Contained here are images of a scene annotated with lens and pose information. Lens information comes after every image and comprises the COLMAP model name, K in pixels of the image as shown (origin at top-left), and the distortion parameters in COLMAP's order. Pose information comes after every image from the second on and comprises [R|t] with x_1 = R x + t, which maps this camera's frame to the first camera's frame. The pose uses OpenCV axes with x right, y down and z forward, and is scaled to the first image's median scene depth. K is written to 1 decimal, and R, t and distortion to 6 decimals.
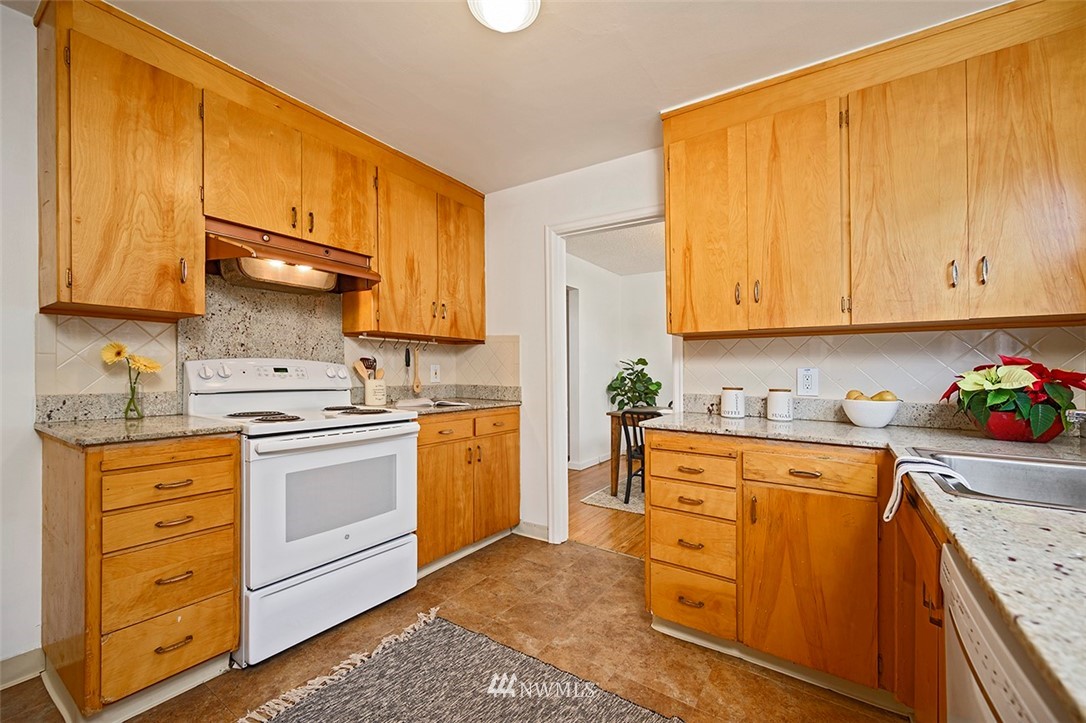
lens RADIAL K [[440.4, 0, 544.0], [0, 440.4, 370.7], [0, 0, 1]] dist [0.003003, -0.000079]
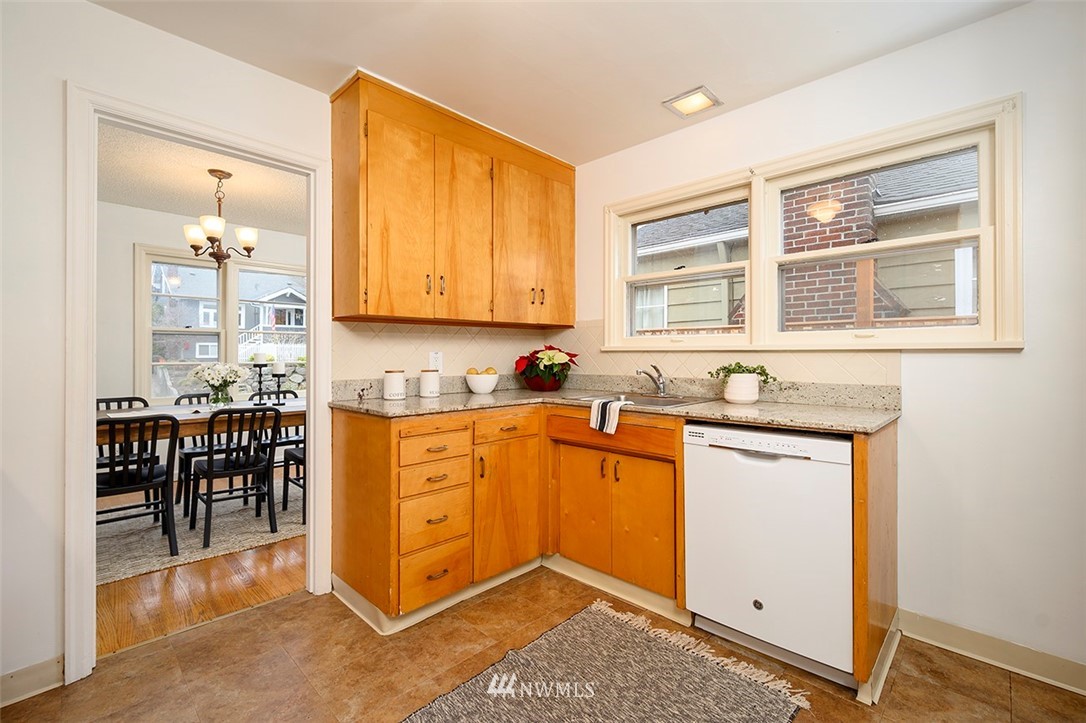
lens RADIAL K [[469.6, 0, 566.7], [0, 469.6, 343.9], [0, 0, 1]] dist [-0.004280, -0.000281]
pose [[0.152534, 0.015480, 0.988177, -0.696012], [0.003468, 0.999863, -0.016199, -0.005809], [-0.988292, 0.005898, 0.152459, 0.497251]]
